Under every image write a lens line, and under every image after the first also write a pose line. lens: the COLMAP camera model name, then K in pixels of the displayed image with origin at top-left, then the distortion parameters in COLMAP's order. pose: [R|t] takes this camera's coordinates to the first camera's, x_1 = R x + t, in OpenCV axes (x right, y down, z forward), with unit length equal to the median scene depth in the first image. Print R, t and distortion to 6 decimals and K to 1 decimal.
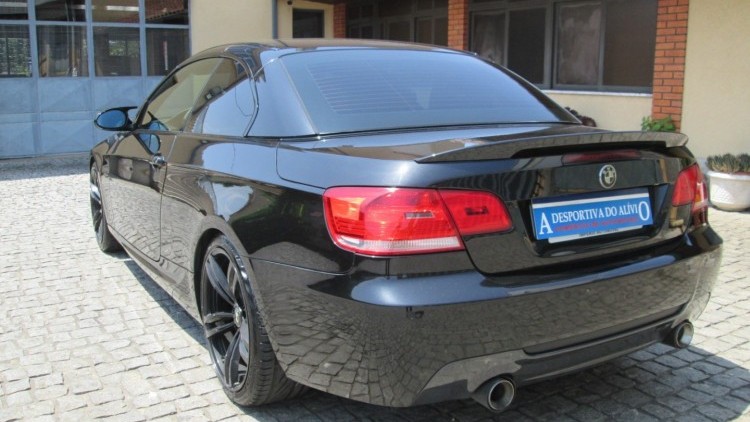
lens RADIAL K [[718.9, 0, 375.0], [0, 718.9, 211.0], [0, 0, 1]] dist [-0.086908, 0.003823]
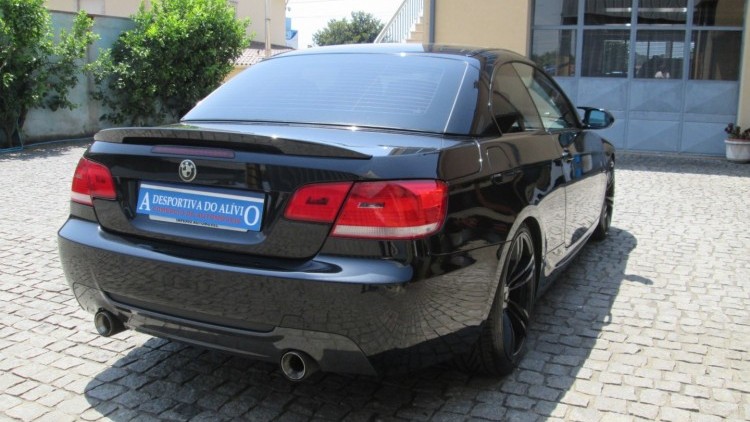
lens RADIAL K [[718.9, 0, 375.0], [0, 718.9, 211.0], [0, 0, 1]] dist [-0.086908, 0.003823]
pose [[0.528583, 0.162766, -0.833131, 1.219064], [-0.164456, 0.982486, 0.087605, -0.113962], [0.832799, 0.090707, 0.546093, 0.570005]]
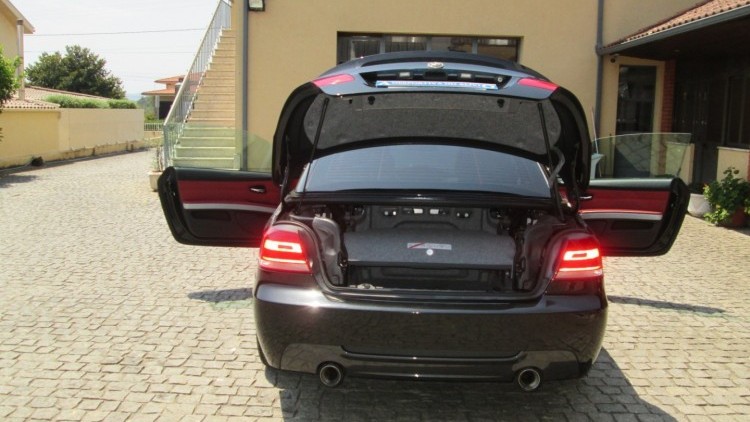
lens RADIAL K [[731.4, 0, 375.0], [0, 731.4, 211.0], [0, 0, 1]] dist [-0.074978, -0.009047]
pose [[0.827857, 0.090311, -0.553621, 0.878435], [-0.122459, 0.992246, -0.021256, -0.050455], [0.547409, 0.085393, 0.832497, -0.196962]]
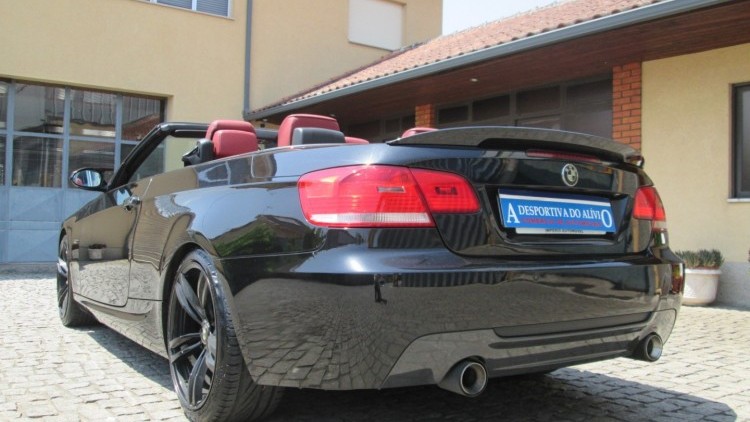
lens RADIAL K [[715.4, 0, 375.0], [0, 715.4, 211.0], [0, 0, 1]] dist [-0.080345, 0.002124]
pose [[0.998846, 0.017868, 0.044572, -0.005550], [-0.008442, 0.979082, -0.203292, 0.191988], [-0.047272, 0.202681, 0.978103, -0.000954]]
